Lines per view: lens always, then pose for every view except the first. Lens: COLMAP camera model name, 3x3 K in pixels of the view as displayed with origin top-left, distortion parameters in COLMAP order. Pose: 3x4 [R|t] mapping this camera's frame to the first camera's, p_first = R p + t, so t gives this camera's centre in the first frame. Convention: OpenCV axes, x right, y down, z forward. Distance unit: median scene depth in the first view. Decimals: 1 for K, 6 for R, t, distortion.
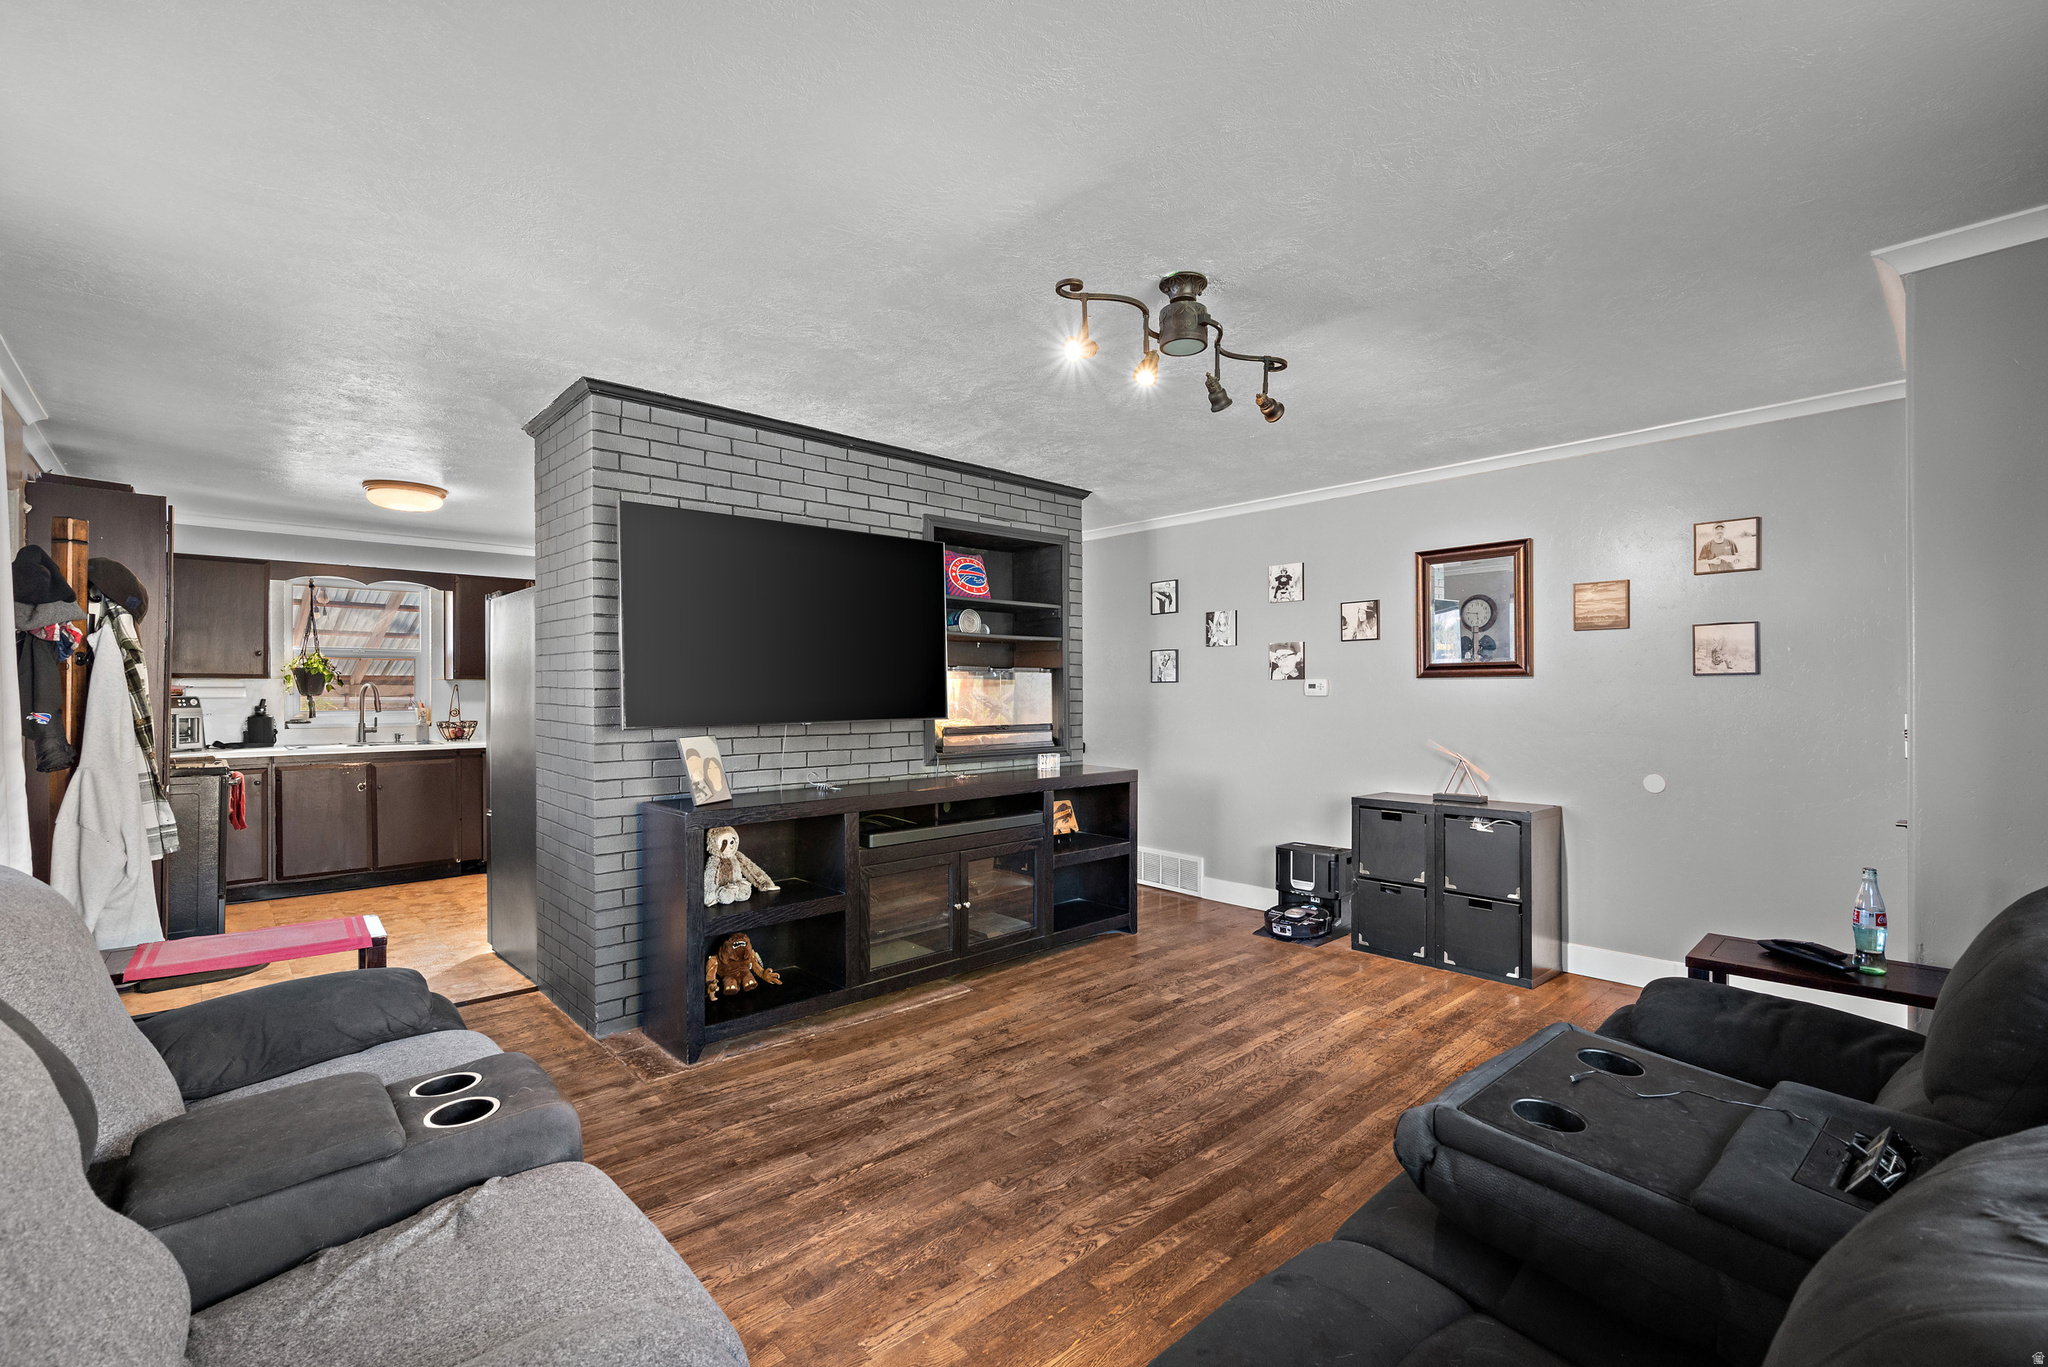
lens RADIAL K [[883.3, 0, 1027.5], [0, 883.3, 690.4], [0, 0, 1]] dist [-0.005314, -0.000213]
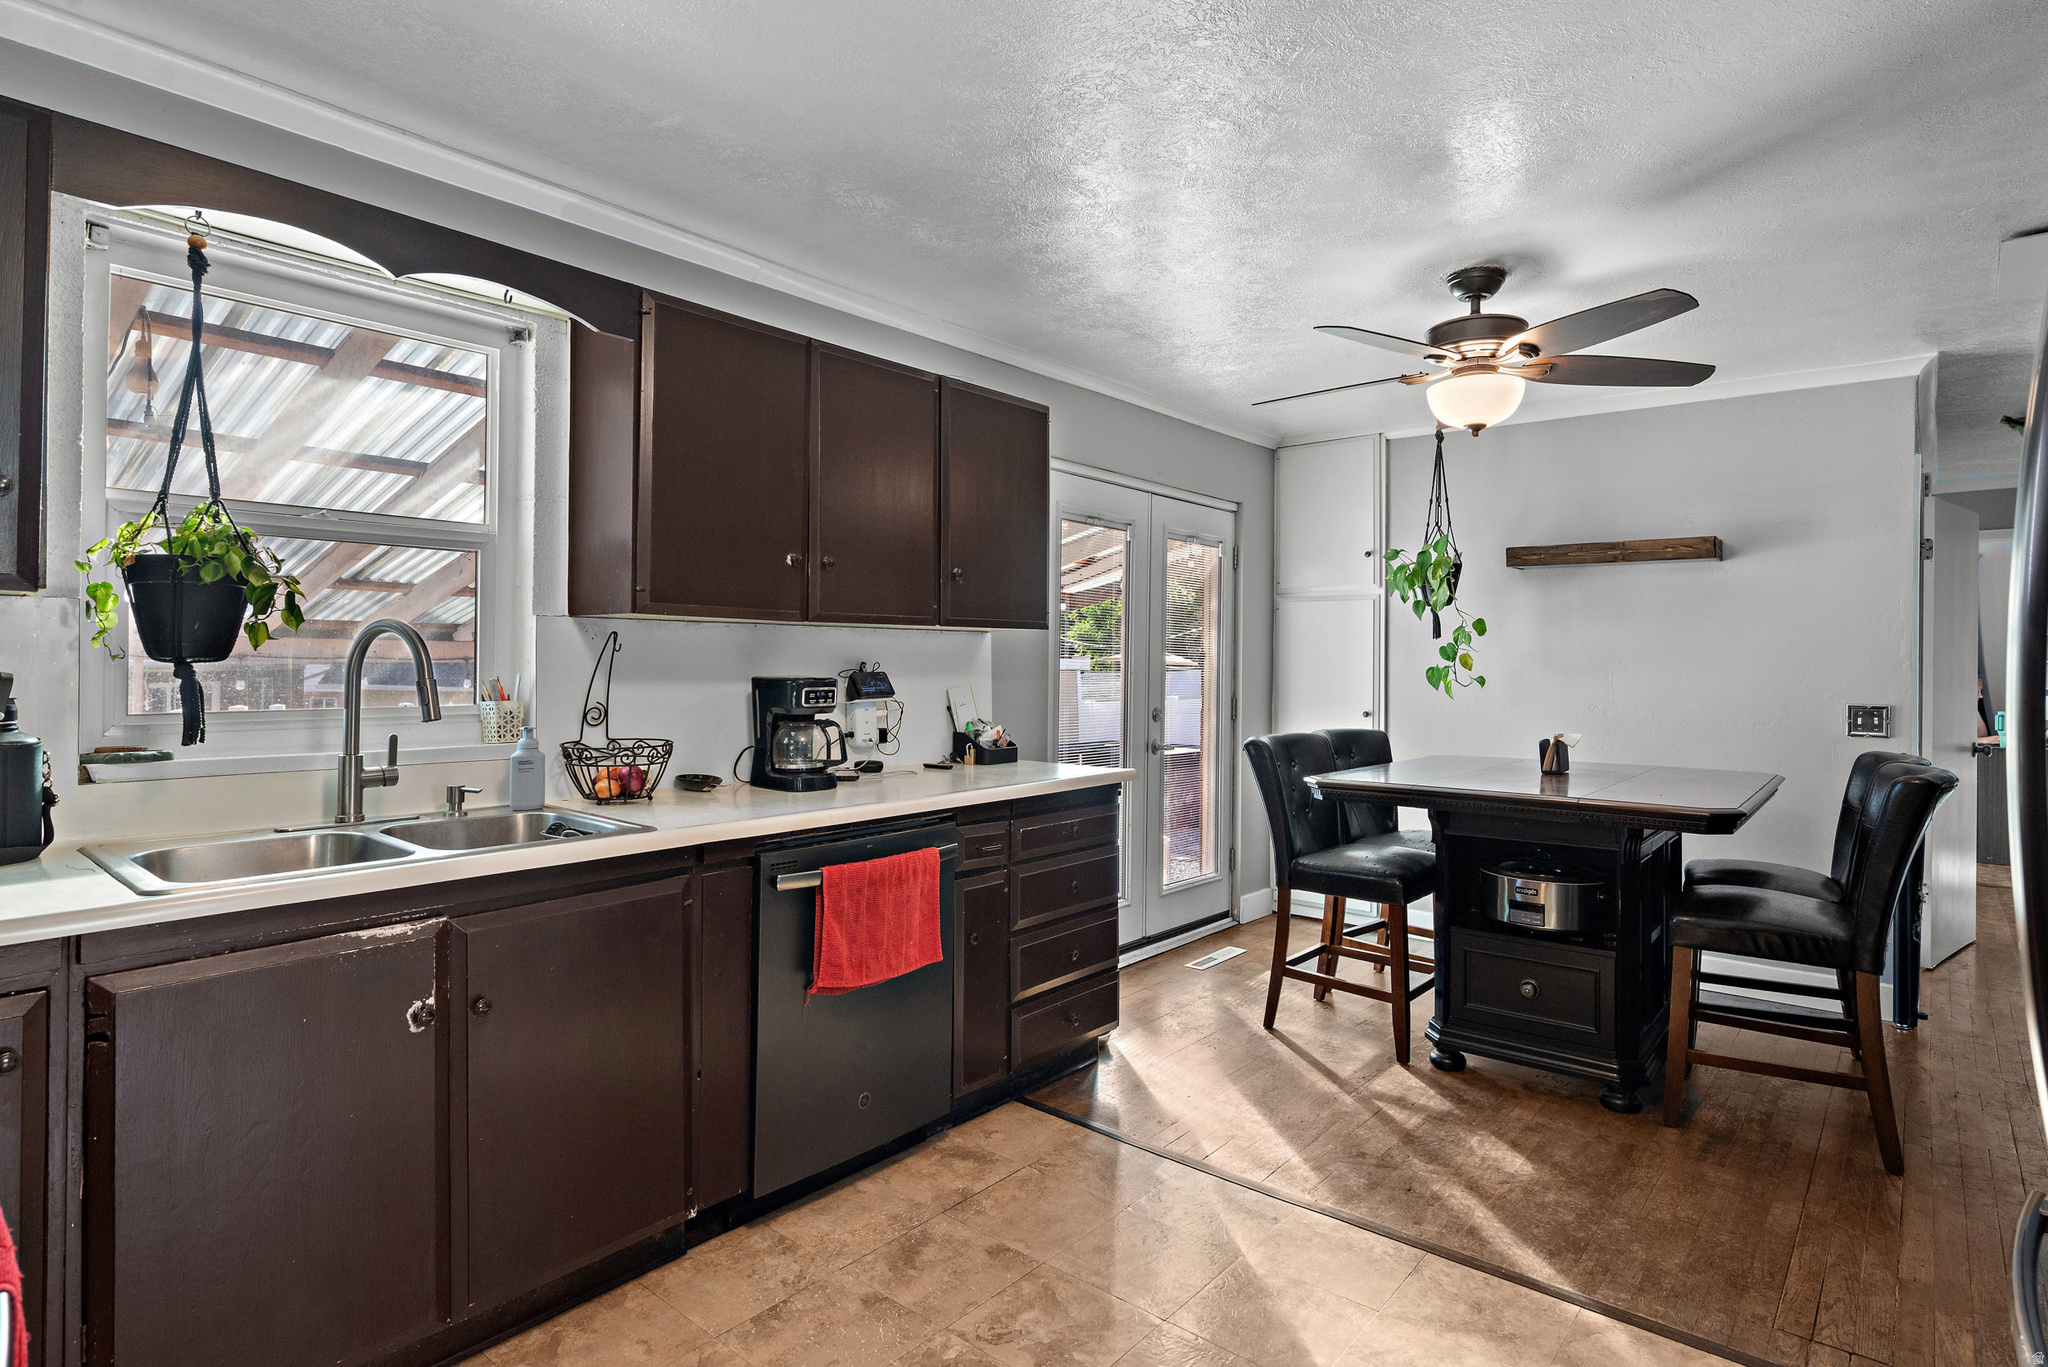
lens RADIAL K [[1084.0, 0, 1024.5], [0, 1084.0, 652.2], [0, 0, 1]] dist [-0.000673, 0.000515]
pose [[0.991974, 0.012657, 0.125809, -0.605771], [-0.012217, 0.999916, -0.004272, 0.001205], [-0.125853, 0.002700, 0.992045, 0.641727]]
